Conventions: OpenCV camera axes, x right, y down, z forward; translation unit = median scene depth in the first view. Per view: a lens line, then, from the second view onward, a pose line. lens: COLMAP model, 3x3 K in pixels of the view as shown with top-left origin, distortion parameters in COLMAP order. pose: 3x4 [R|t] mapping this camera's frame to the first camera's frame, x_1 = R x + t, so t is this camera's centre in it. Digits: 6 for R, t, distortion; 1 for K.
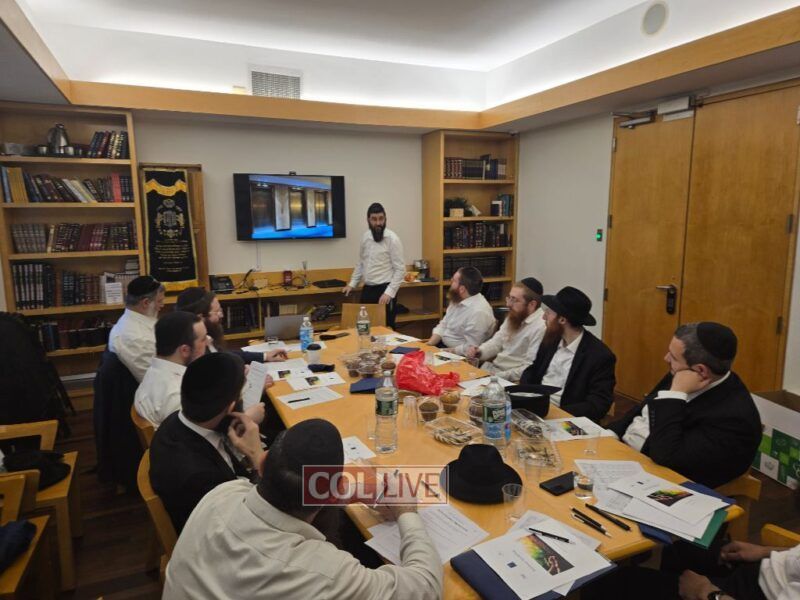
lens RADIAL K [[535.3, 0, 400.0], [0, 535.3, 300.0], [0, 0, 1]] dist [0.045134, -0.066568]
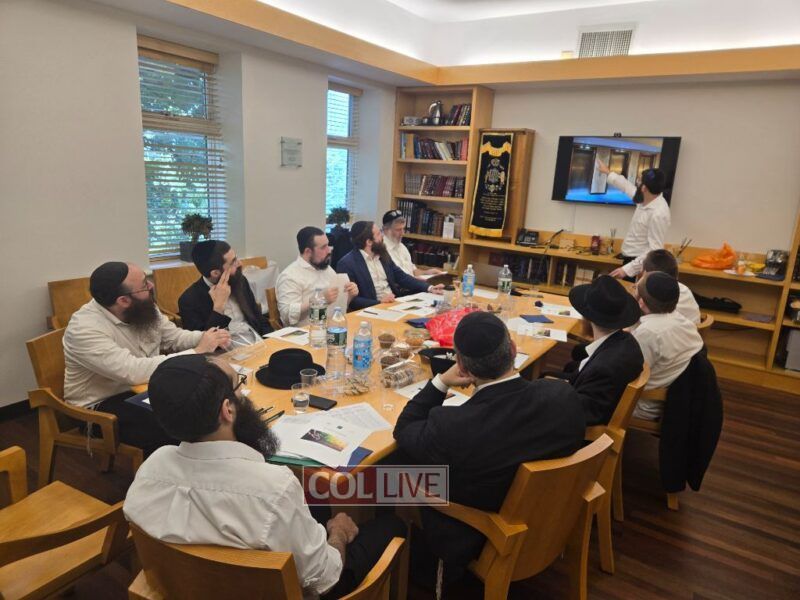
lens RADIAL K [[535.3, 0, 400.0], [0, 535.3, 300.0], [0, 0, 1]] dist [0.045134, -0.066568]
pose [[0.510135, 0.239213, -0.826159, 0.514549], [-0.189039, 0.968241, 0.163625, -0.038798], [0.839063, 0.072705, 0.539155, 0.199792]]
